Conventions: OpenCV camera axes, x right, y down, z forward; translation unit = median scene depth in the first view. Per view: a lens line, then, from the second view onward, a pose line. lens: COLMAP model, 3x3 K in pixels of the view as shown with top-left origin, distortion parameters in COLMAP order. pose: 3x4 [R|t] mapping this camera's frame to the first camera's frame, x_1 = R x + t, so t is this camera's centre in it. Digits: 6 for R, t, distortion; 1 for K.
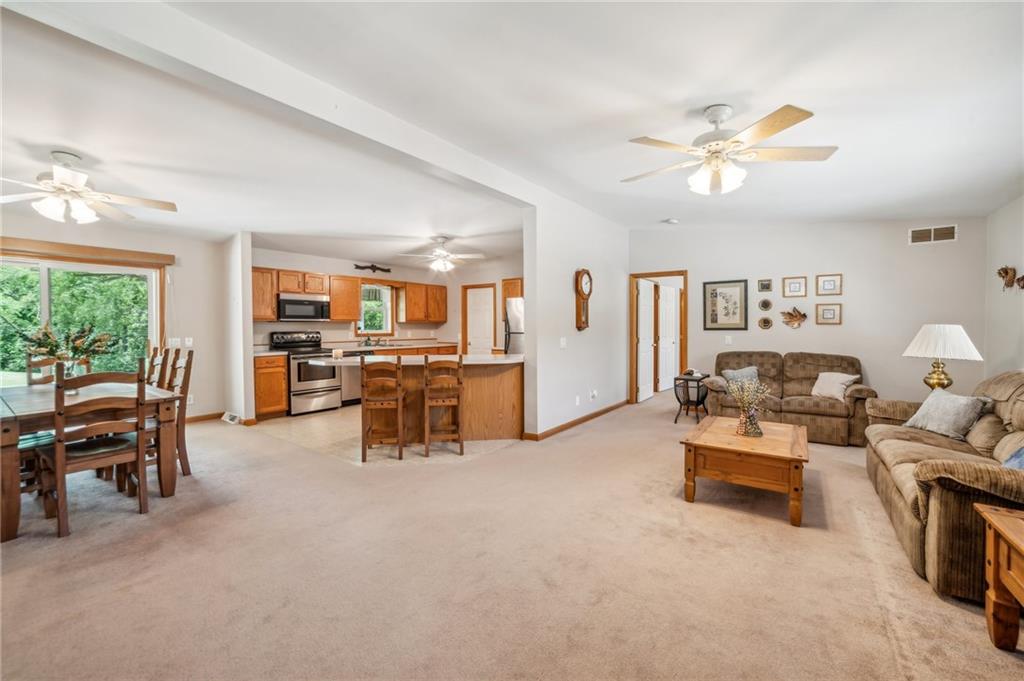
lens RADIAL K [[414.7, 0, 514.9], [0, 414.7, 332.4], [0, 0, 1]] dist [-0.035250, 0.013606]
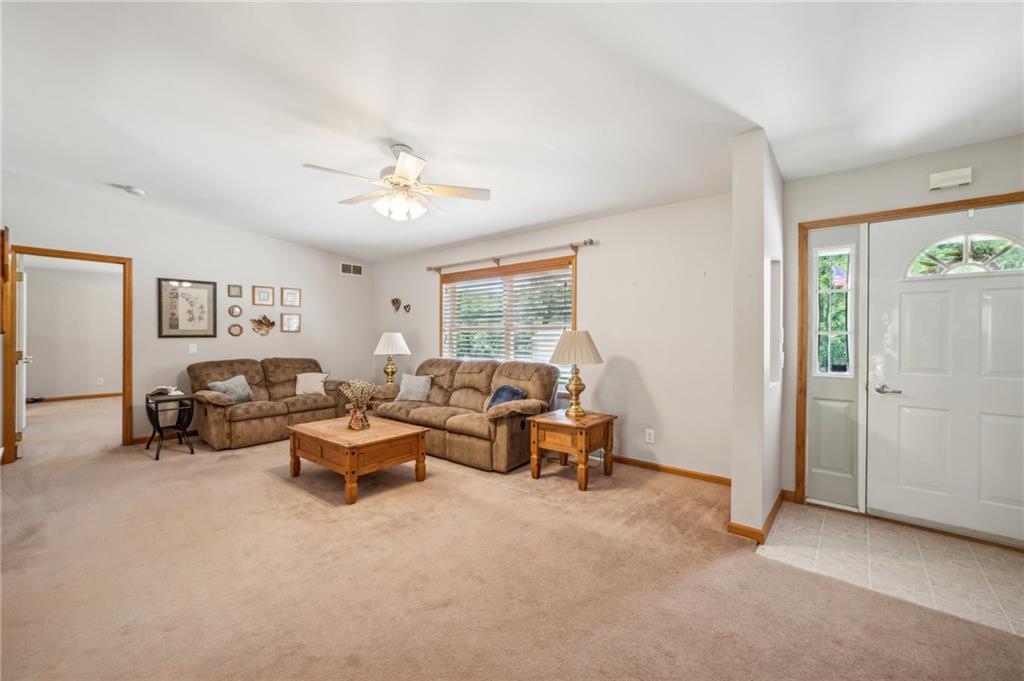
lens RADIAL K [[414.7, 0, 514.9], [0, 414.7, 332.4], [0, 0, 1]] dist [-0.035250, 0.013606]
pose [[0.065658, 0.006810, 0.997819, -0.347775], [0.012126, 0.999897, -0.007622, -0.001840], [-0.997769, 0.012600, 0.065568, 0.314241]]
